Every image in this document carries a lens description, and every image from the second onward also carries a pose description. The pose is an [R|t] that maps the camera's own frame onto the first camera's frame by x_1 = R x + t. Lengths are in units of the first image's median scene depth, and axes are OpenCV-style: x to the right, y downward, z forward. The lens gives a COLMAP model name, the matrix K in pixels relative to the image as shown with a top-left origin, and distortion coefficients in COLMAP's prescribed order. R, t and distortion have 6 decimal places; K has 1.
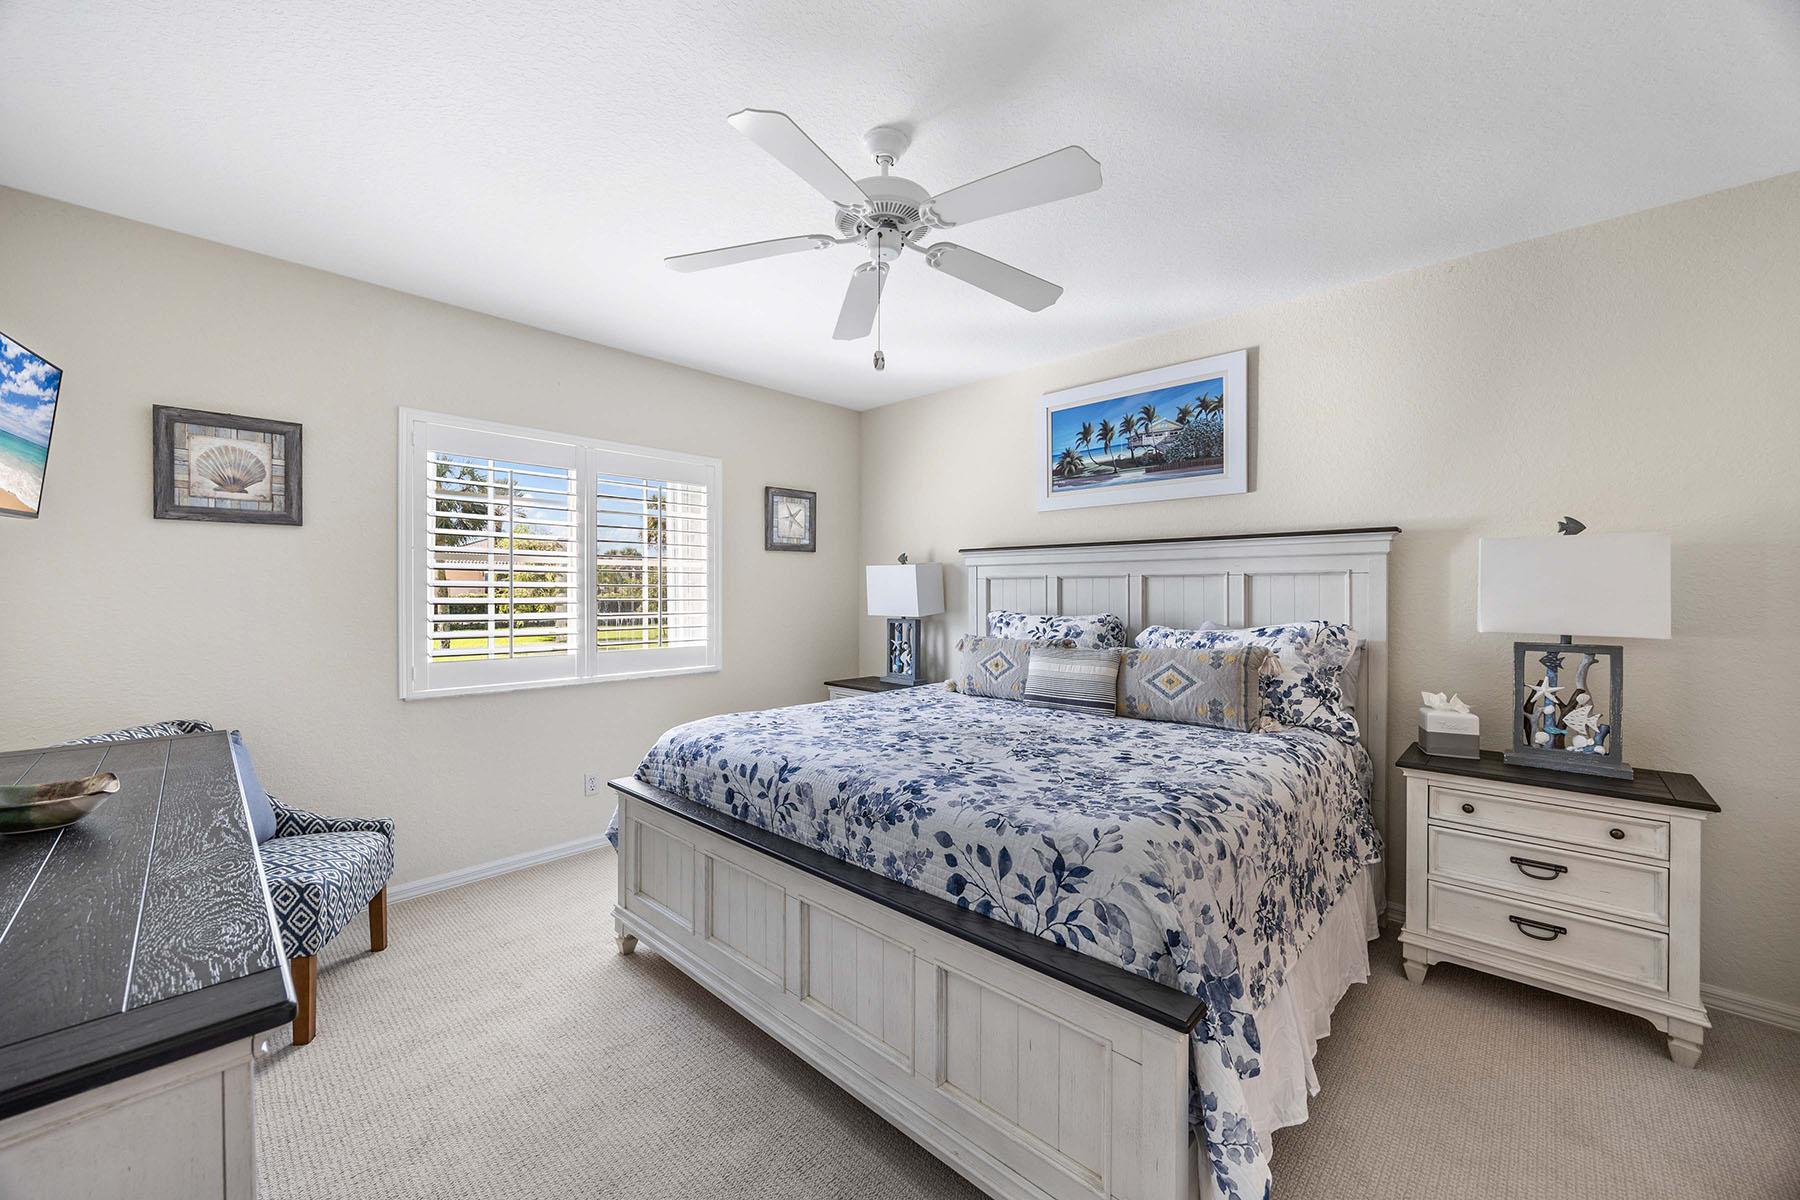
lens RADIAL K [[686.0, 0, 905.4], [0, 686.0, 589.4], [0, 0, 1]] dist [-0.003954, 0.000219]
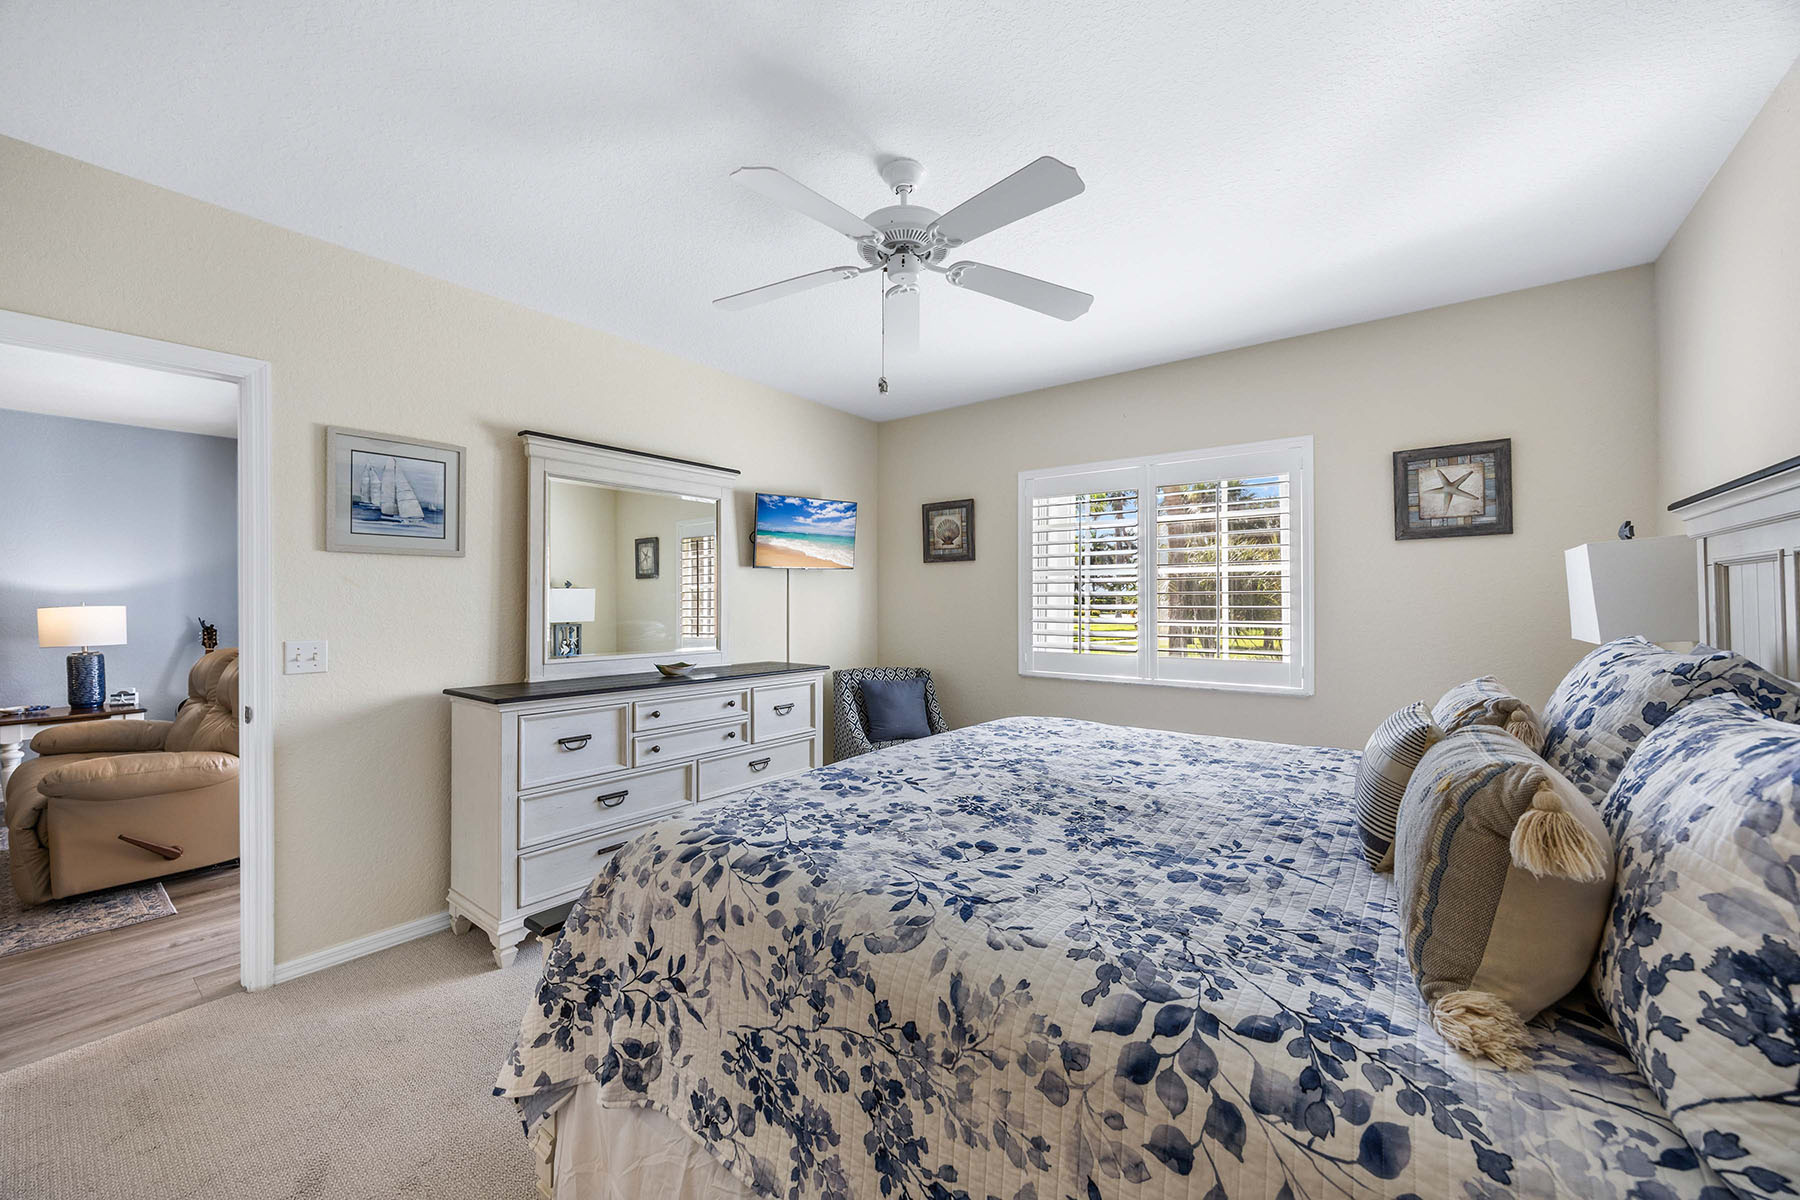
lens RADIAL K [[686.0, 0, 900.2], [0, 686.0, 602.5], [0, 0, 1]] dist [-0.003954, 0.000219]
pose [[0.108124, 0.001142, -0.994137, 0.860518], [0.007879, 0.999967, 0.002006, 0.005335], [0.994106, -0.008050, 0.108111, 0.747071]]
